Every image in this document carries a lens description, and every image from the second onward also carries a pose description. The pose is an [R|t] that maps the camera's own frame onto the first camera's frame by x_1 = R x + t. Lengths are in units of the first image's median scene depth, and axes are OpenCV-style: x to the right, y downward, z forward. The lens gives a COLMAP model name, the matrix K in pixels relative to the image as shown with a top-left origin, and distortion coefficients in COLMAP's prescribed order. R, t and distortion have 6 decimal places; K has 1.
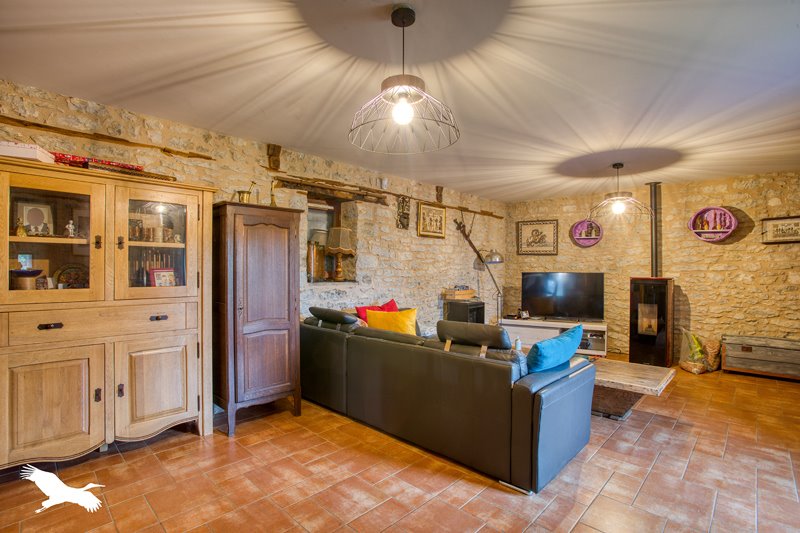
lens RADIAL K [[381.3, 0, 400.0], [0, 381.3, 266.5], [0, 0, 1]] dist [-0.024782, 0.000200]
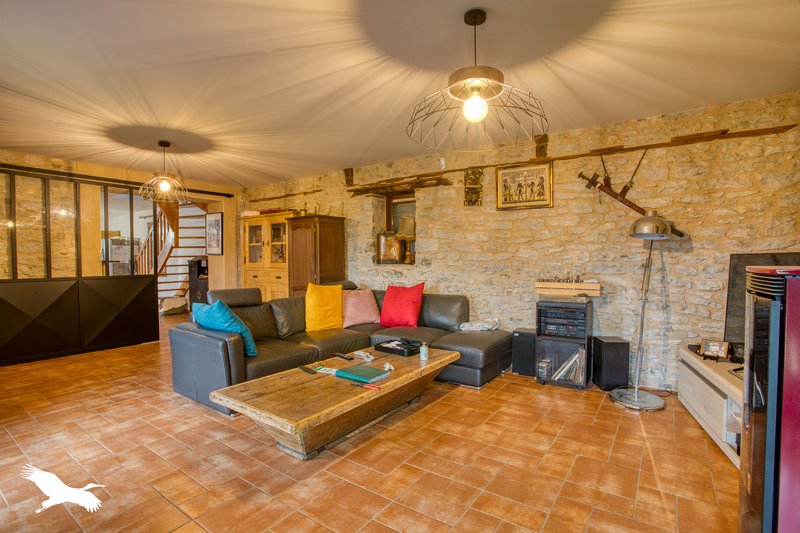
lens RADIAL K [[385.3, 0, 400.0], [0, 385.3, 266.5], [0, 0, 1]] dist [-0.048677, 0.000263]
pose [[0.157119, 0.024225, -0.987282, 0.943842], [0.010872, 0.999596, 0.026258, 0.016677], [0.987520, -0.014860, 0.156792, 0.771518]]
